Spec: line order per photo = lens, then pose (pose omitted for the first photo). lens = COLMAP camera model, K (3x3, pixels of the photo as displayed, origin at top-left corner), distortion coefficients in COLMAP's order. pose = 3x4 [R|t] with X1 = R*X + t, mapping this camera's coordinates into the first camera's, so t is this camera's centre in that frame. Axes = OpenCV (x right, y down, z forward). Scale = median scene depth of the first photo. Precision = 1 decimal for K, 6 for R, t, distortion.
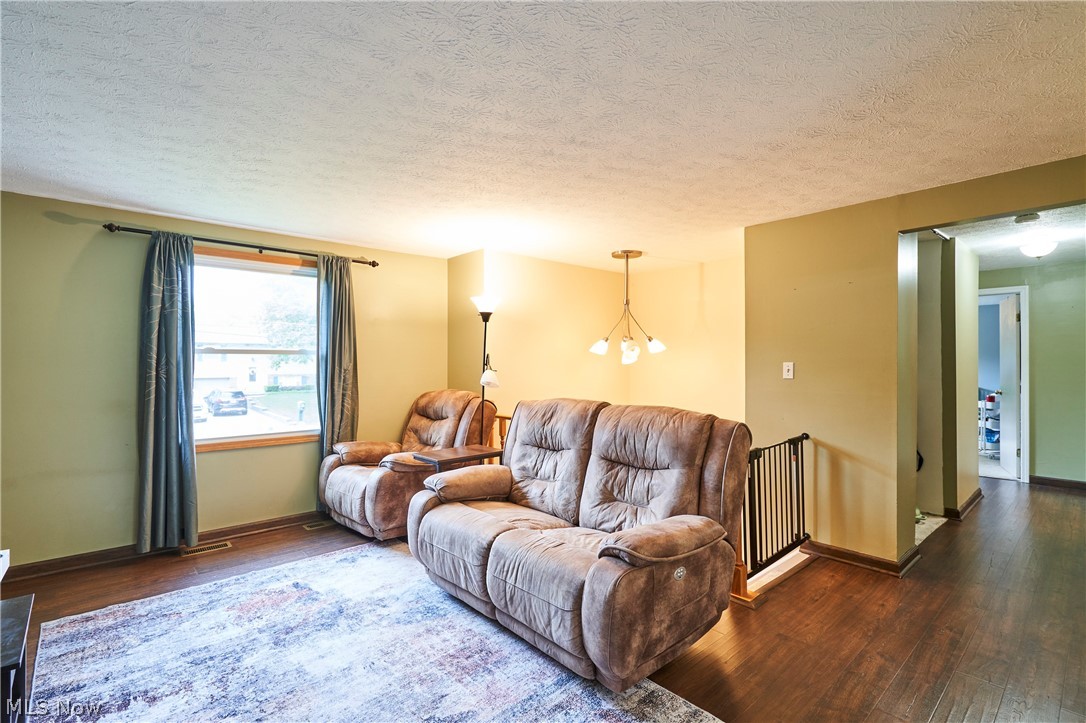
lens RADIAL K [[504.5, 0, 544.0], [0, 504.5, 362.9], [0, 0, 1]] dist [-0.003169, 0.000001]
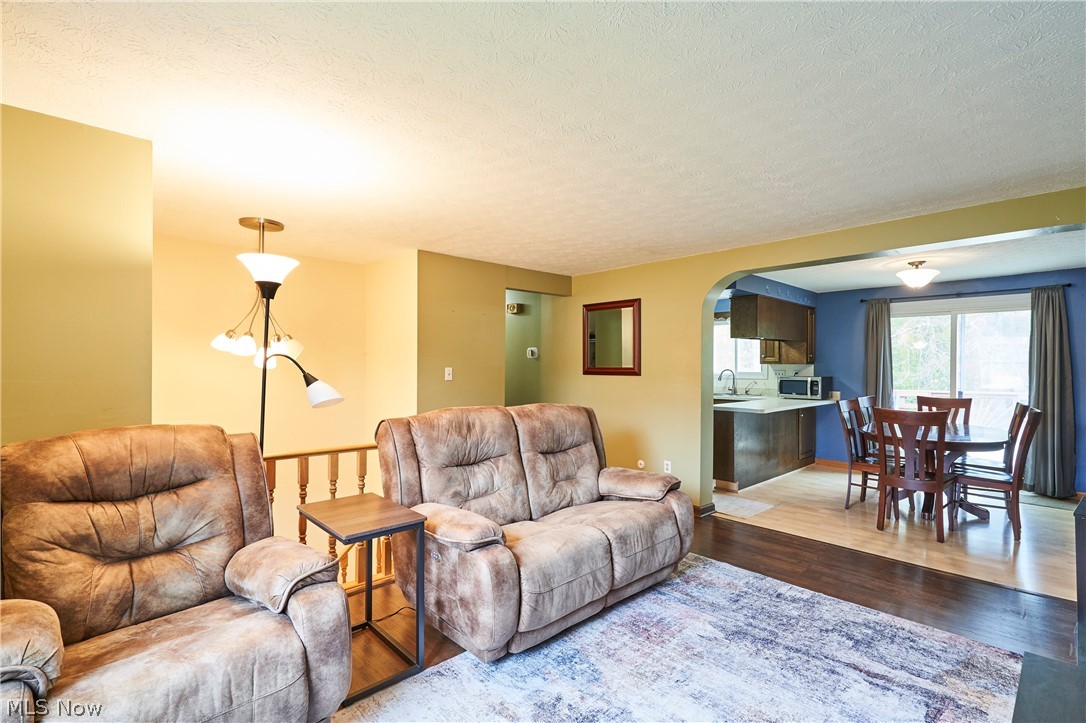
lens RADIAL K [[497.5, 0, 545.2], [0, 497.5, 367.8], [0, 0, 1]] dist [-0.000153, 0.000663]
pose [[-0.012838, -0.002524, 0.999914, -0.787320], [-0.005588, 0.999981, 0.002453, -0.005575], [-0.999902, -0.005556, -0.012851, 0.773925]]
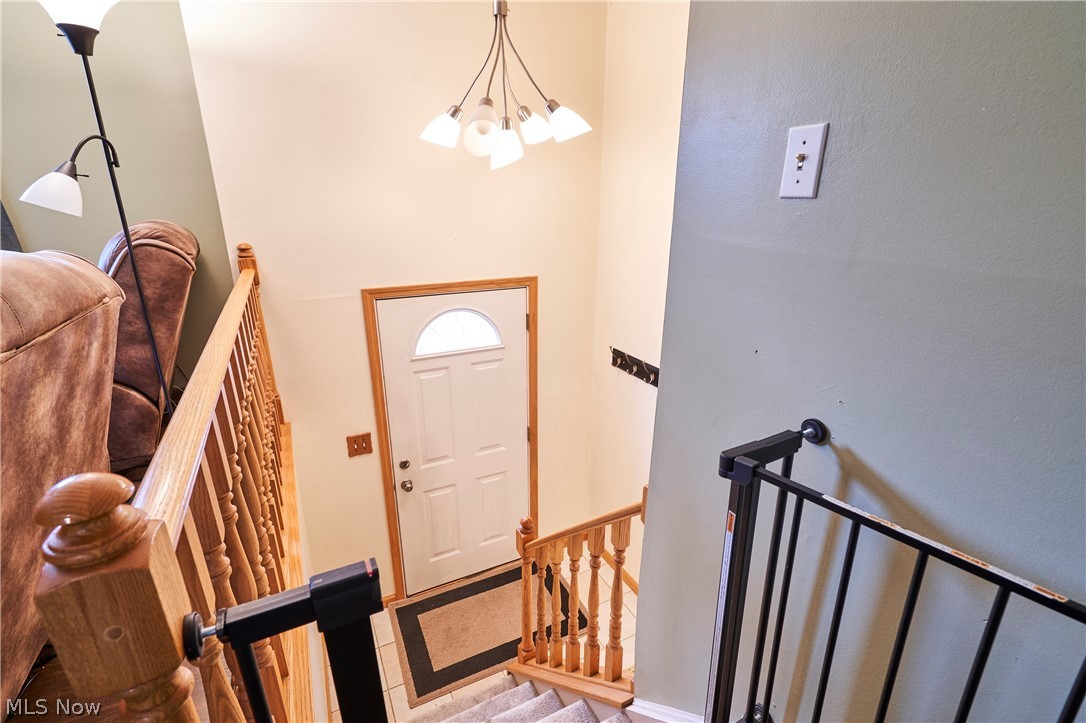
lens RADIAL K [[504.5, 0, 544.0], [0, 504.5, 362.9], [0, 0, 1]] dist [-0.003169, 0.000001]
pose [[0.958409, 0.094204, -0.269404, 0.442661], [-0.005034, 0.949387, 0.314070, 0.031266], [0.285355, -0.299651, 0.910374, 0.720847]]
